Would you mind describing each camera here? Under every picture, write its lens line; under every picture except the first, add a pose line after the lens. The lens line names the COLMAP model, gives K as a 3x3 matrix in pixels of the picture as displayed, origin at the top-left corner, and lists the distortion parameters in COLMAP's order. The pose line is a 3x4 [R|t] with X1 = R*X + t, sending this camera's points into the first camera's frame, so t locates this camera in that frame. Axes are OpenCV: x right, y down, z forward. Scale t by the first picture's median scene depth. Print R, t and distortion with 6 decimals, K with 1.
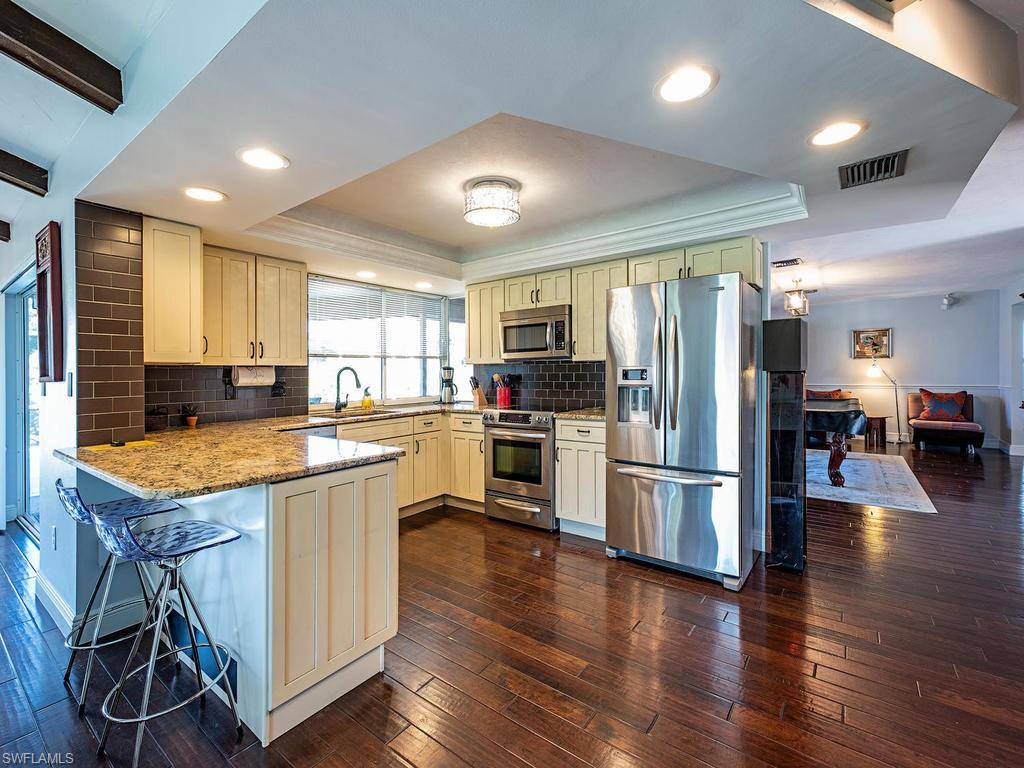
lens RADIAL K [[452.7, 0, 510.1], [0, 452.7, 375.1], [0, 0, 1]] dist [0.003589, 0.000376]
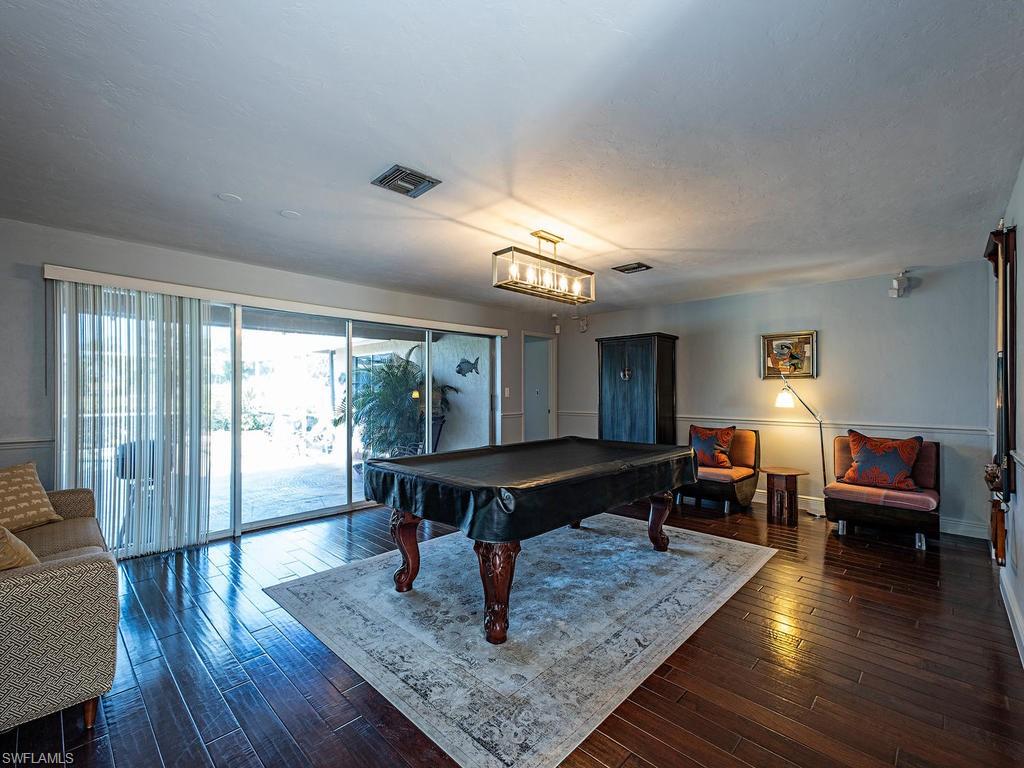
lens RADIAL K [[452.7, 0, 512.0], [0, 452.7, 388.2], [0, 0, 1]] dist [0.003589, 0.000376]
pose [[0.990498, 0.012668, -0.136942, 0.559169], [-0.014107, 0.999855, -0.009537, -0.013577], [0.136802, 0.011378, 0.990533, 0.353445]]
